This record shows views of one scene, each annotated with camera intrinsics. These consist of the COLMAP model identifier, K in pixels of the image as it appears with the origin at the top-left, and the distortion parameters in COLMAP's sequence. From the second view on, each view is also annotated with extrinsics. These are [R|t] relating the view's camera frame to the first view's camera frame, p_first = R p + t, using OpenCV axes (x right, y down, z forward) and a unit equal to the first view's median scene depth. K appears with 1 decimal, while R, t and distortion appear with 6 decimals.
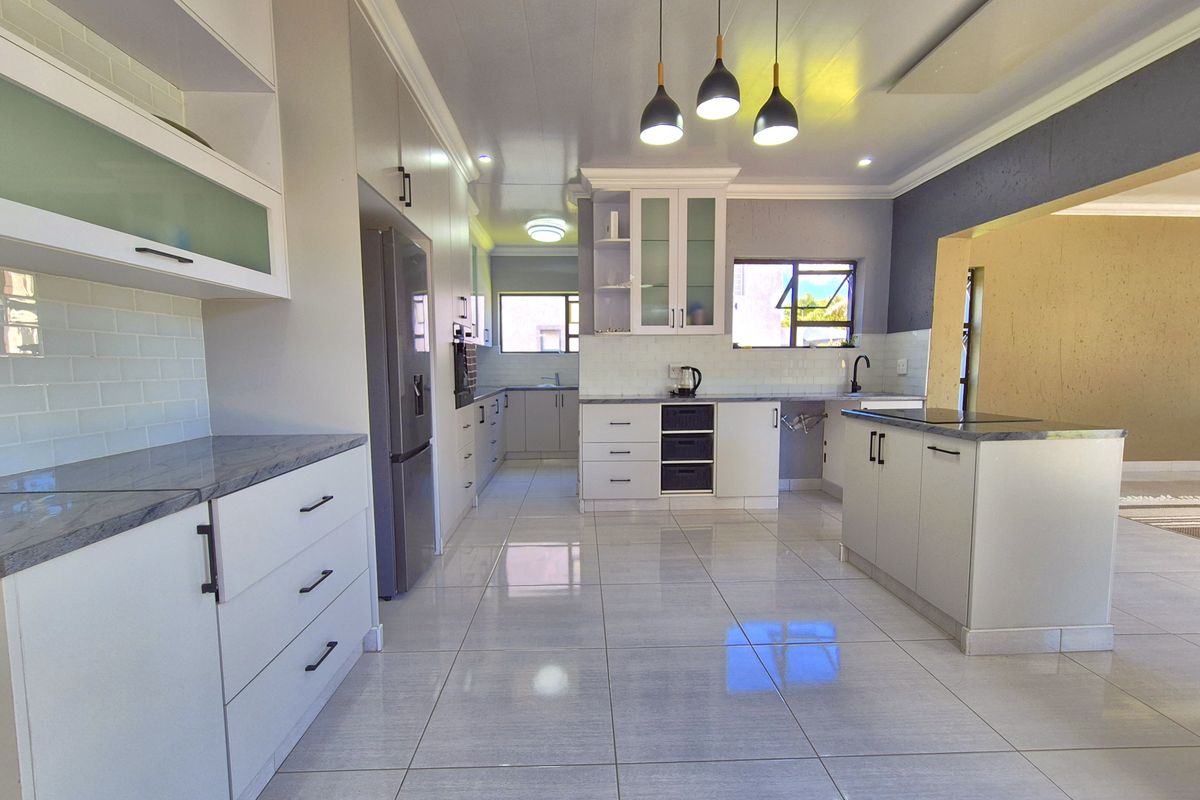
lens RADIAL K [[487.7, 0, 600.0], [0, 487.7, 400.0], [0, 0, 1]] dist [-0.002506, -0.000293]
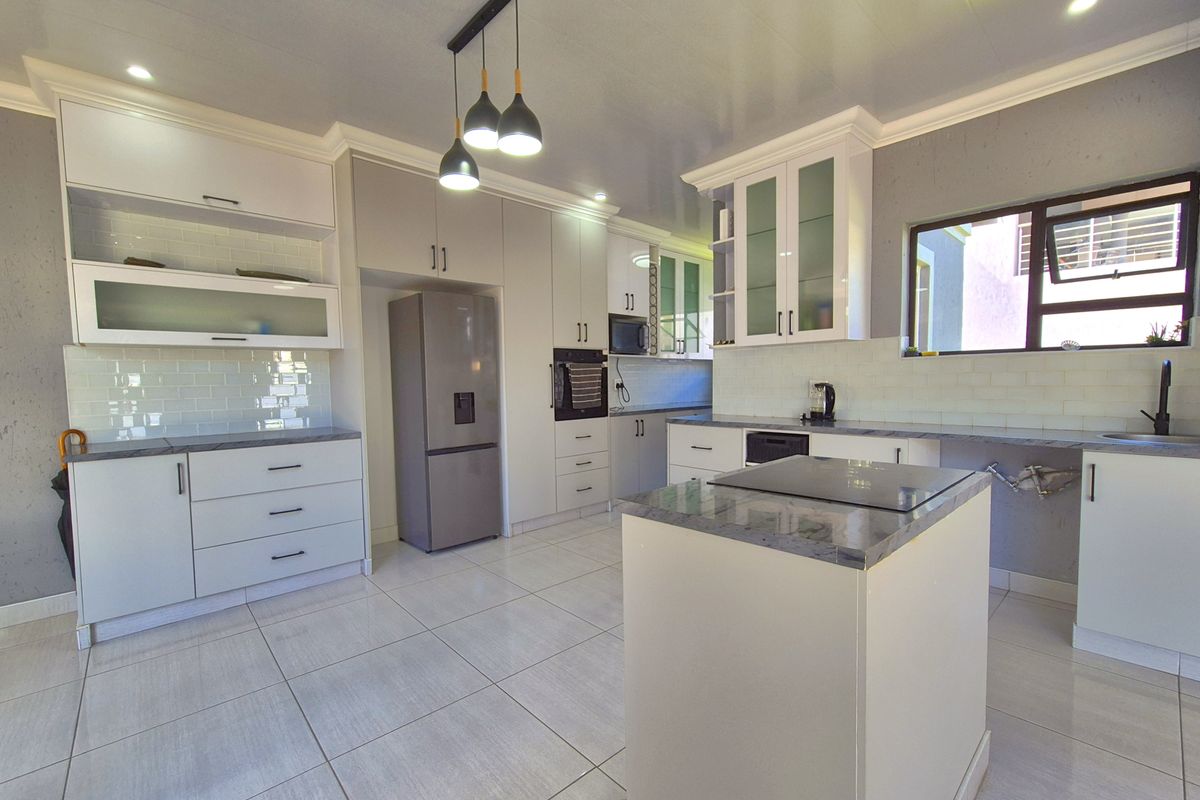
lens RADIAL K [[487.7, 0, 600.0], [0, 487.7, 400.0], [0, 0, 1]] dist [-0.002506, -0.000293]
pose [[0.667018, 0.025539, -0.744604, 0.549545], [-0.041510, 0.999134, -0.002915, -0.027492], [0.743885, 0.032853, 0.667500, 0.248360]]
